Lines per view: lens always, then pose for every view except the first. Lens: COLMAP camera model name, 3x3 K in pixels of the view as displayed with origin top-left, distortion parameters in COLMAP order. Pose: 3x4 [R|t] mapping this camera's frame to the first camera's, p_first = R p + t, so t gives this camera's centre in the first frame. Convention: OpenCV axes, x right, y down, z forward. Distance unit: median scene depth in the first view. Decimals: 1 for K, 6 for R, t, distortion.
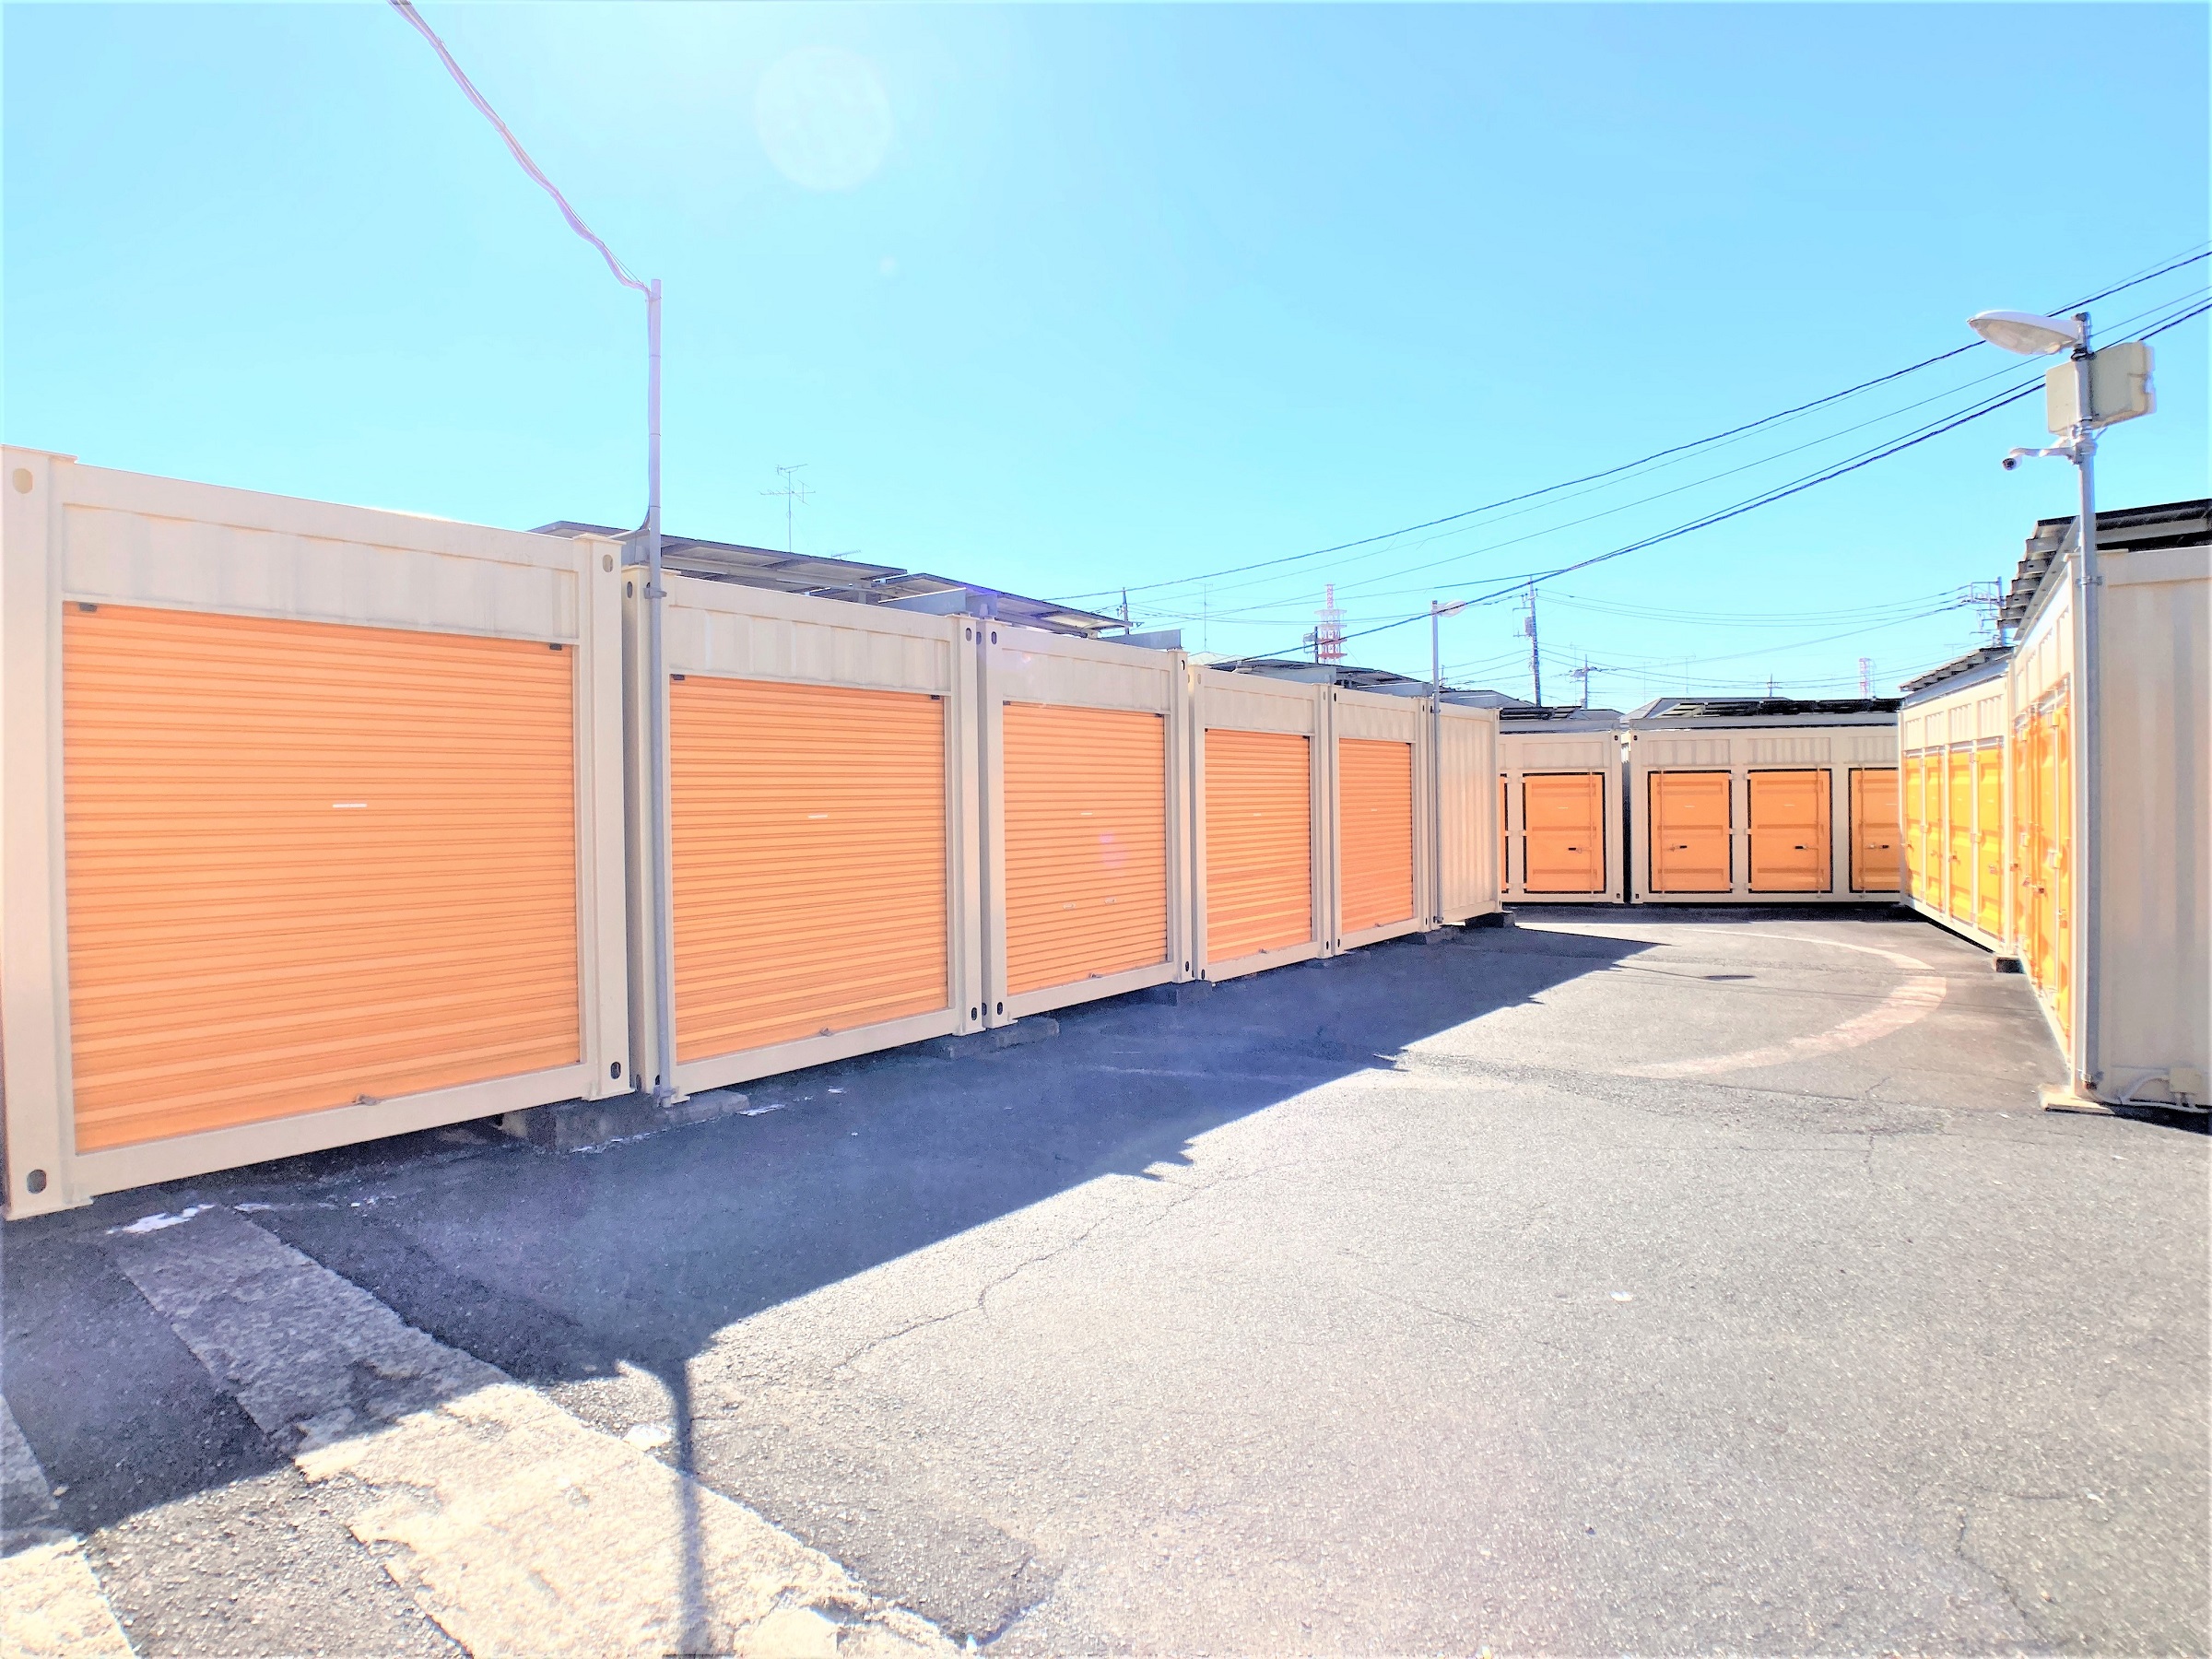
lens RADIAL K [[1251.1, 0, 1086.9], [0, 1251.1, 817.8], [0, 0, 1]] dist [-0.094602, 0.017374]
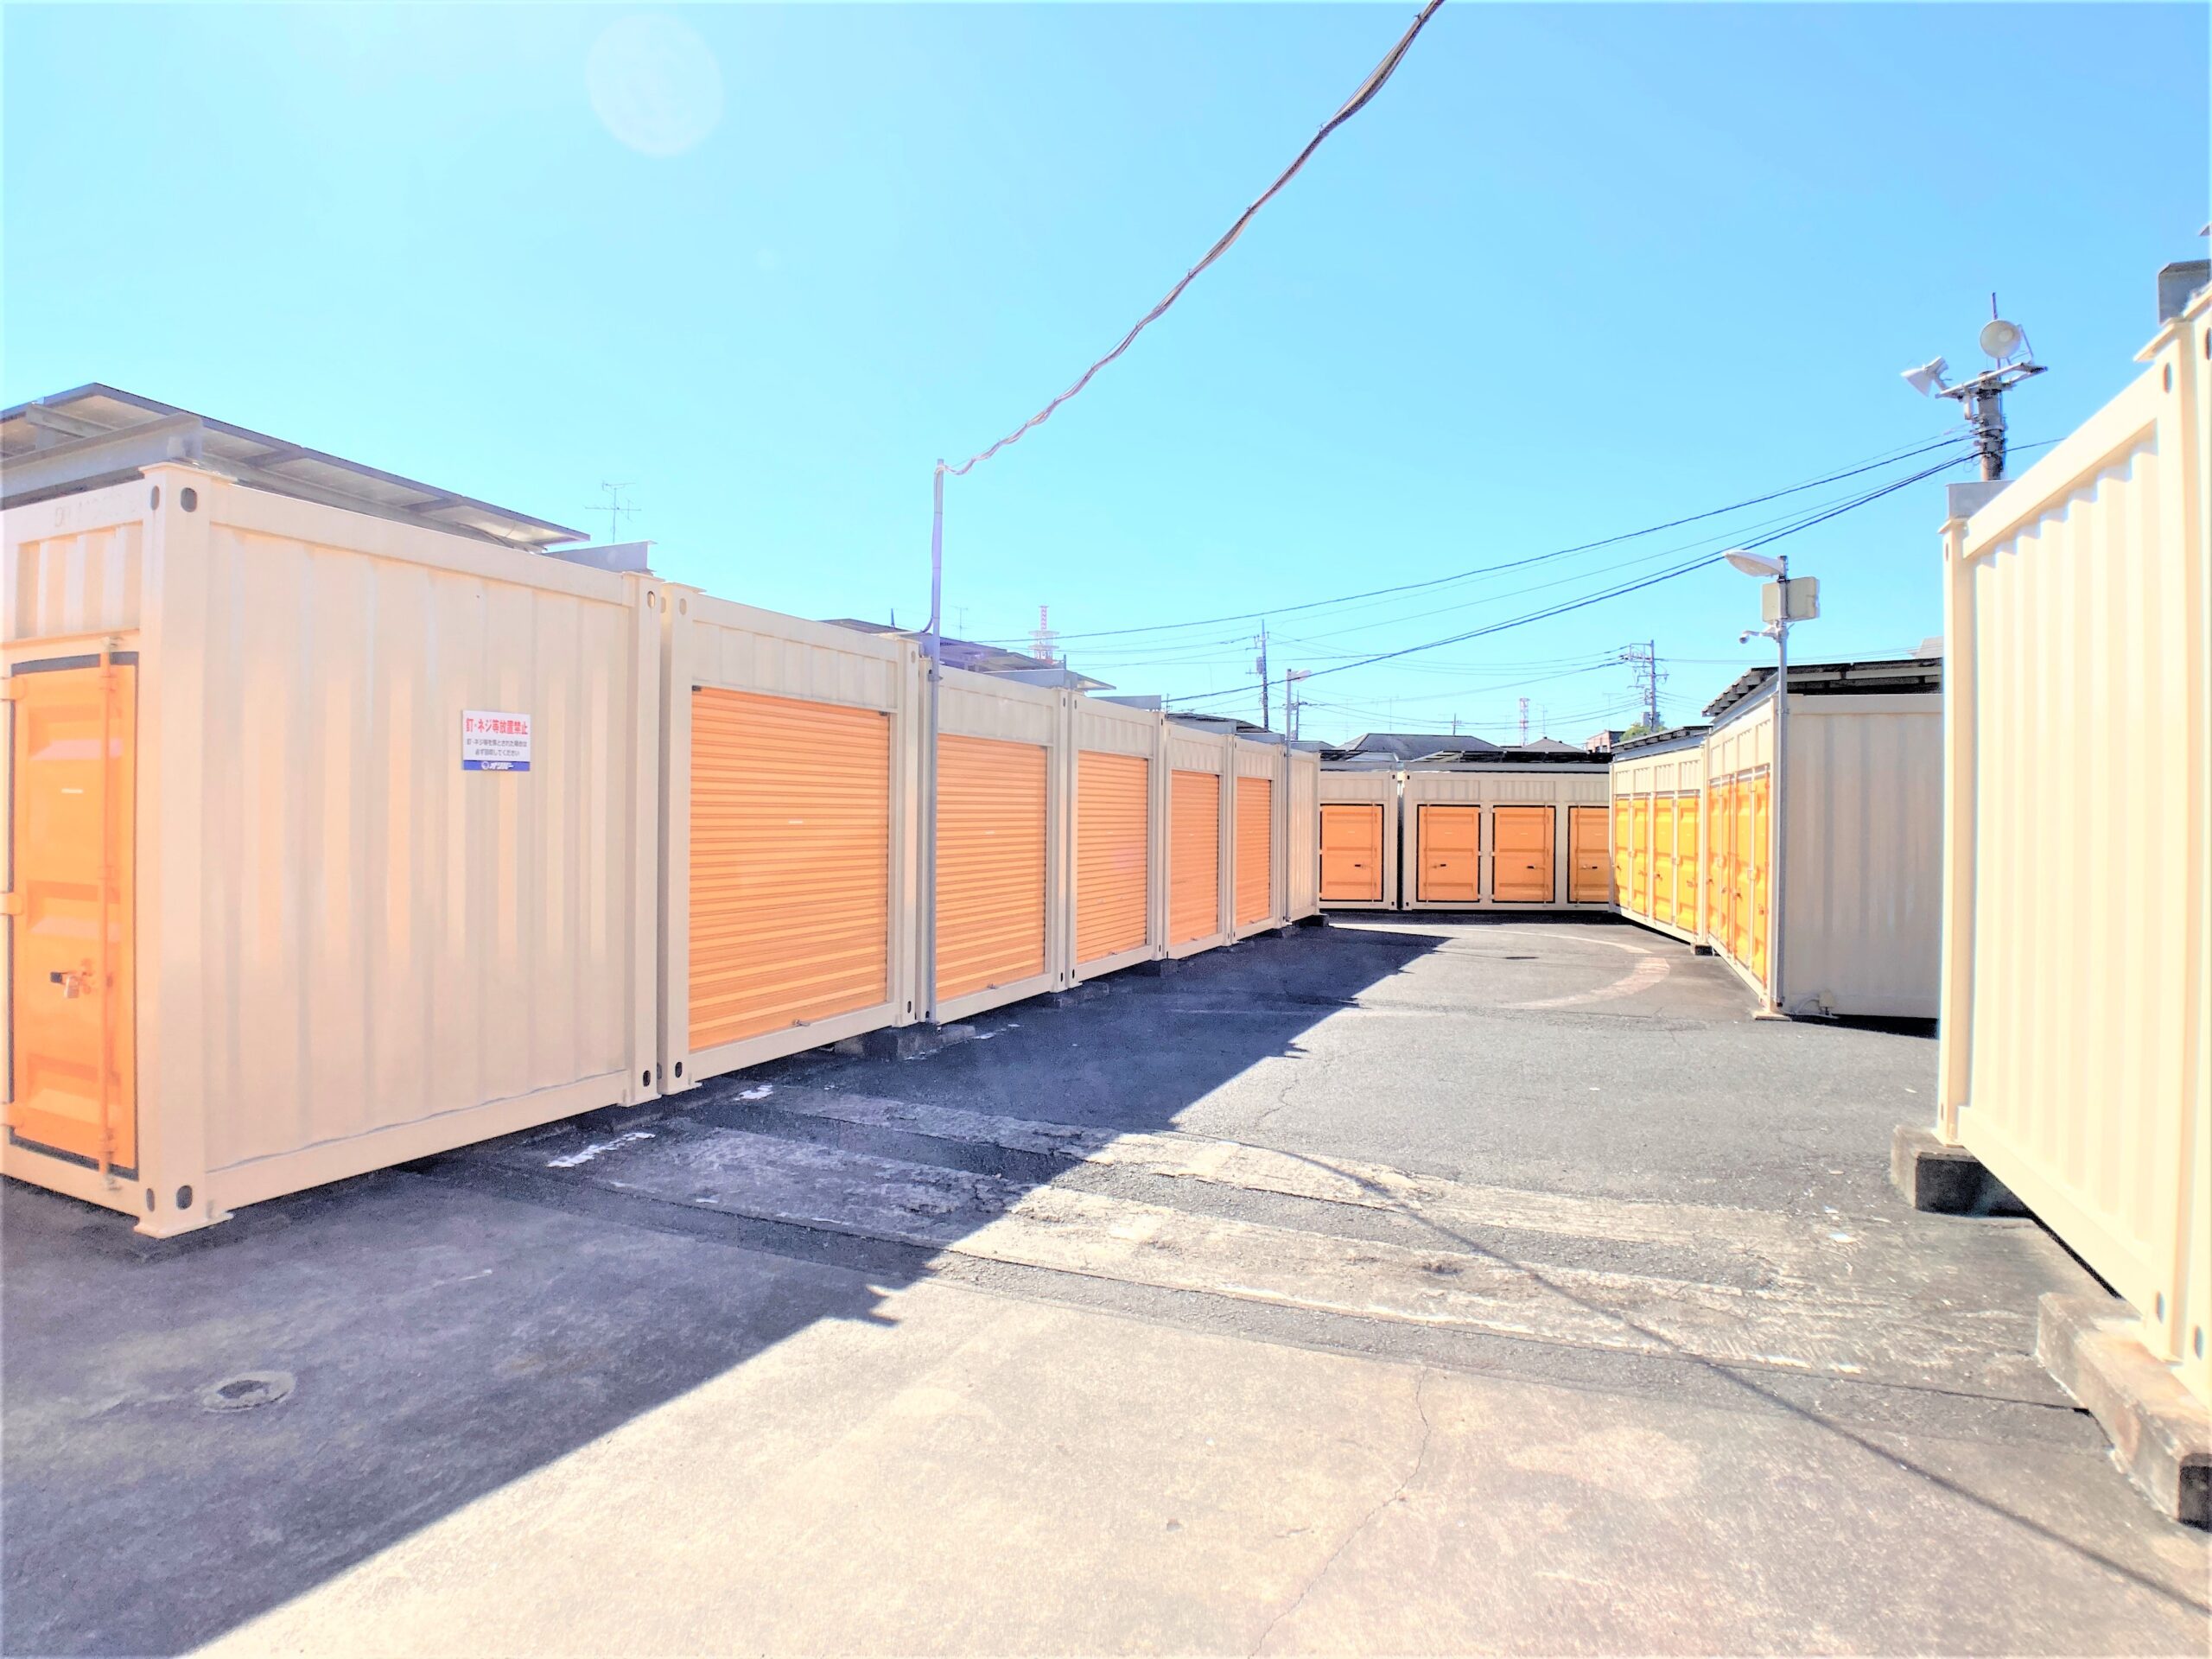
lens RADIAL K [[1251.1, 0, 1086.9], [0, 1251.1, 817.8], [0, 0, 1]] dist [-0.094602, 0.017374]
pose [[0.972407, 0.022121, 0.232238, -0.337217], [-0.019451, 0.999716, -0.013781, -0.000781], [-0.232477, 0.008884, 0.972561, -0.303617]]
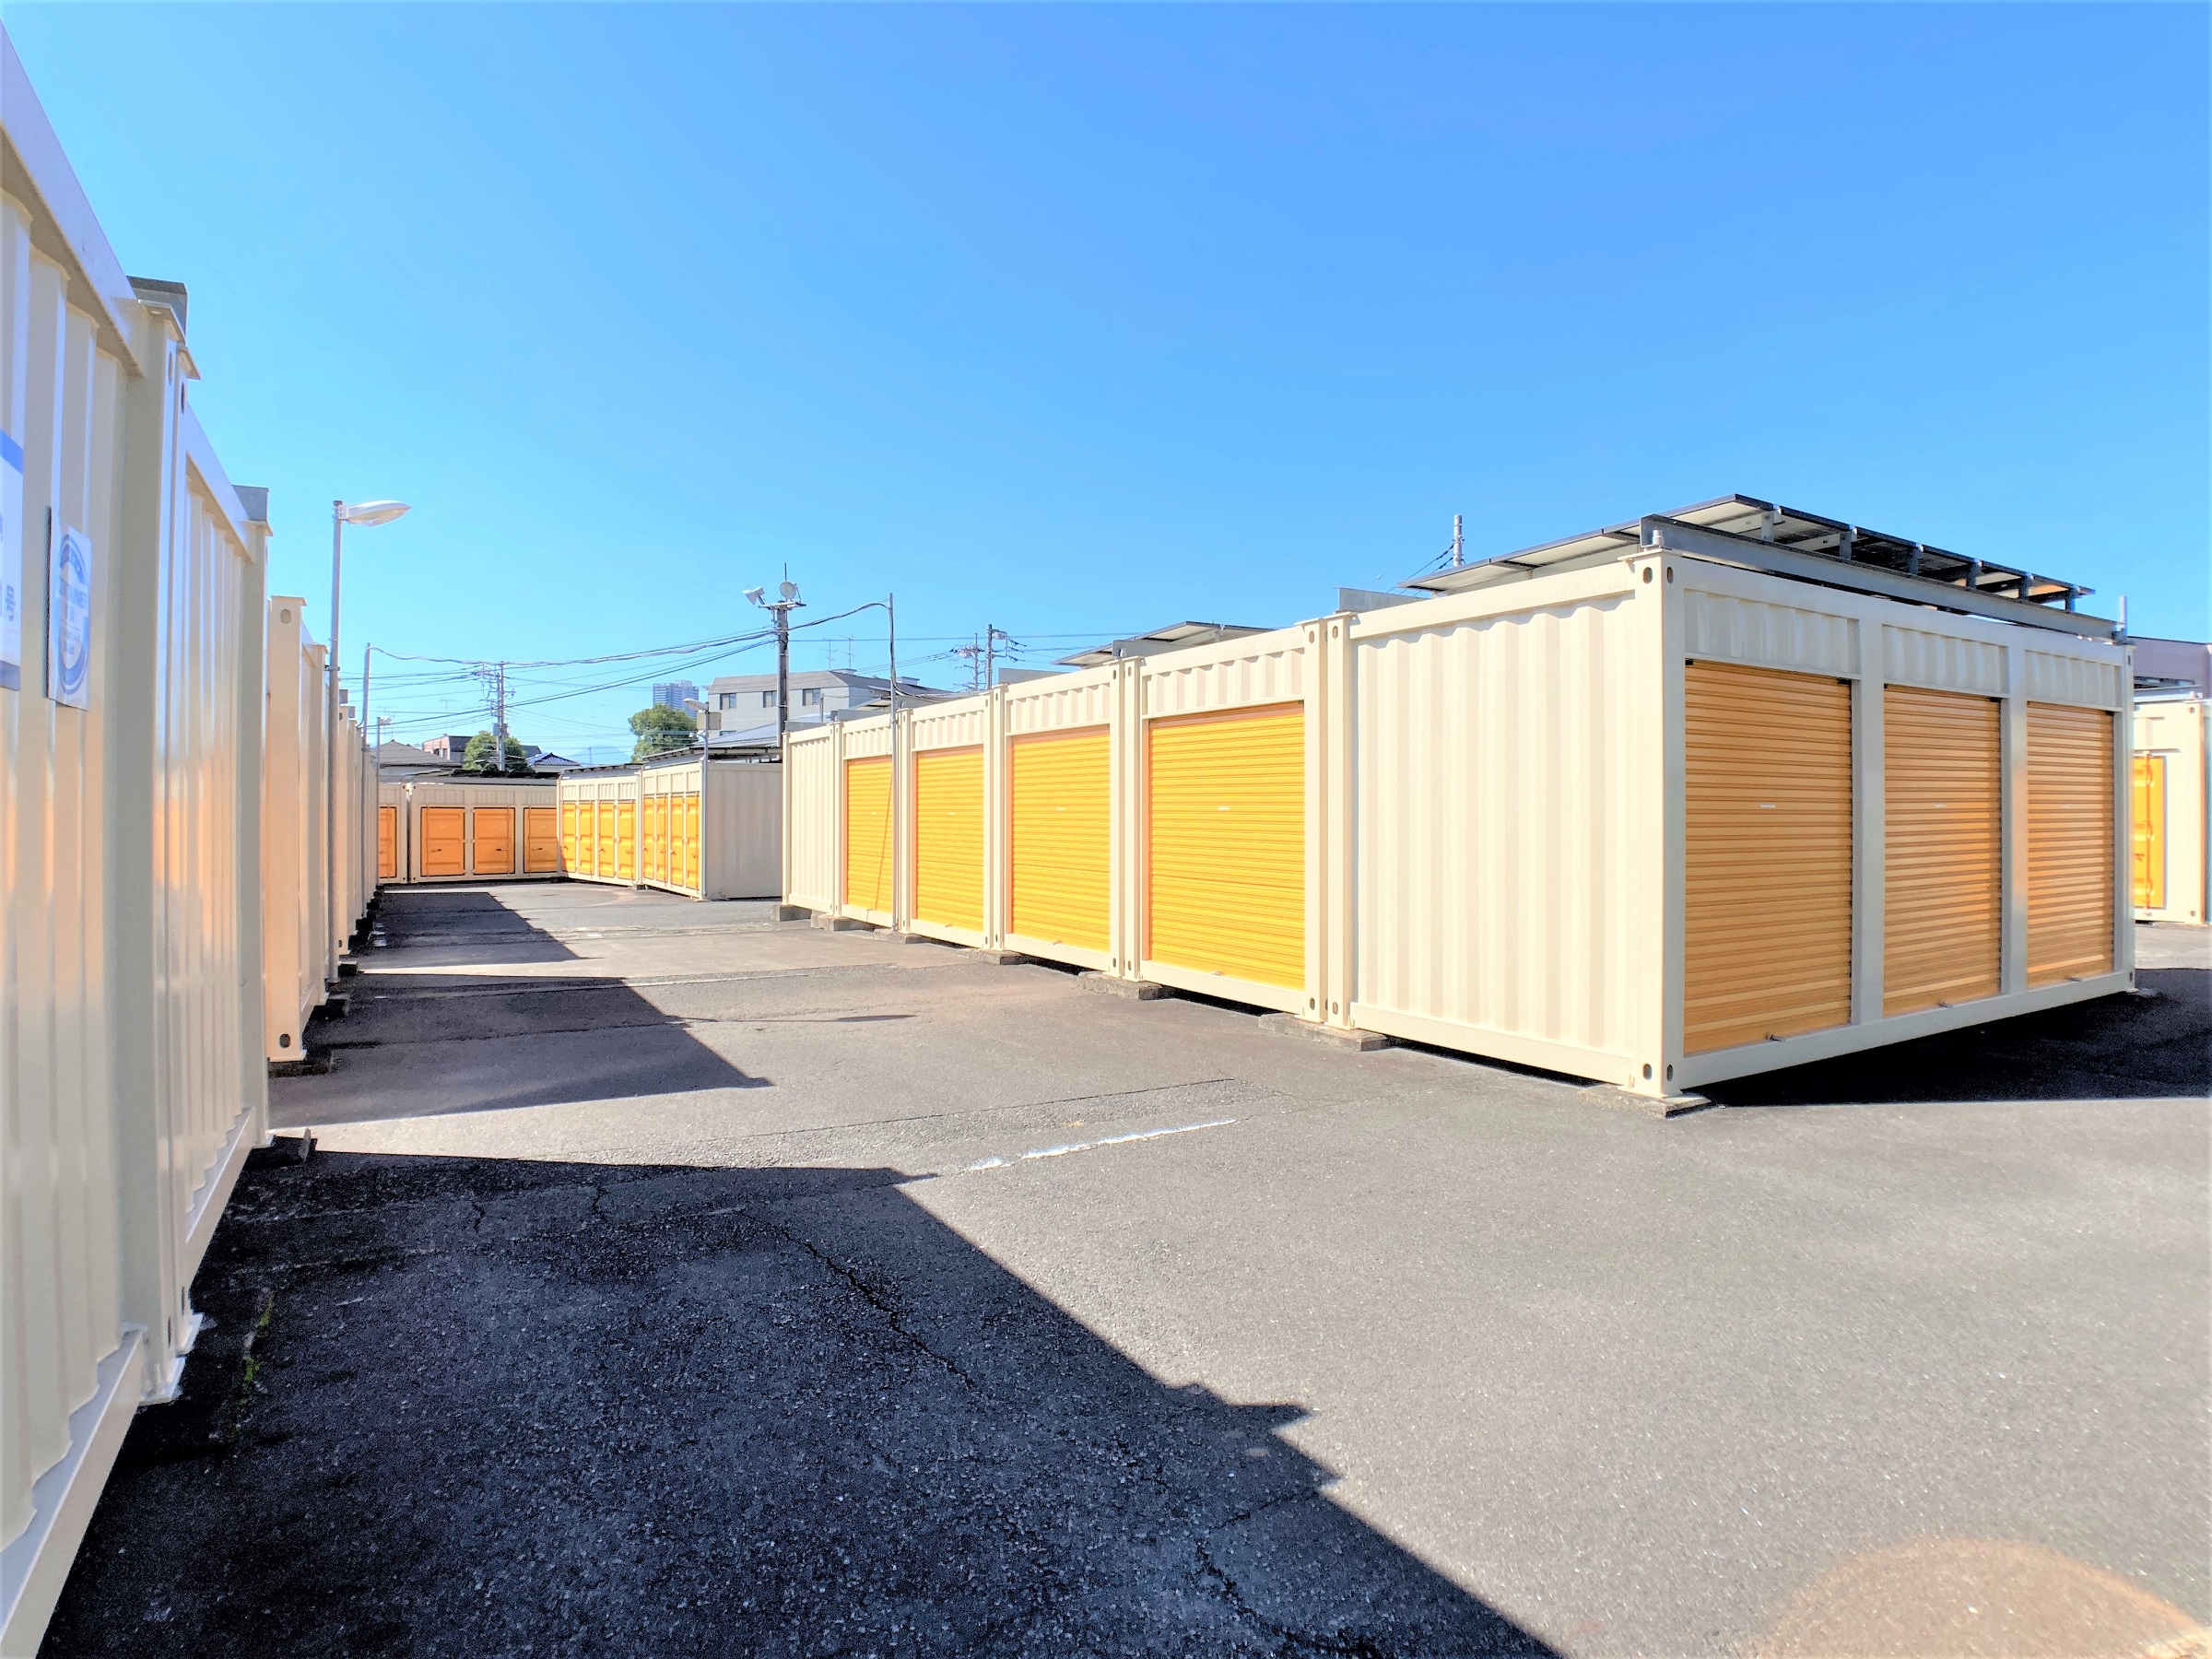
lens RADIAL K [[1254.1, 0, 1067.2], [0, 1254.1, 813.9], [0, 0, 1]] dist [-0.109546, 0.030599]
pose [[0.421588, 0.015406, 0.906656, -1.497591], [0.006992, 0.999771, -0.020239, 0.028150], [-0.906760, 0.014872, 0.421384, -1.152604]]
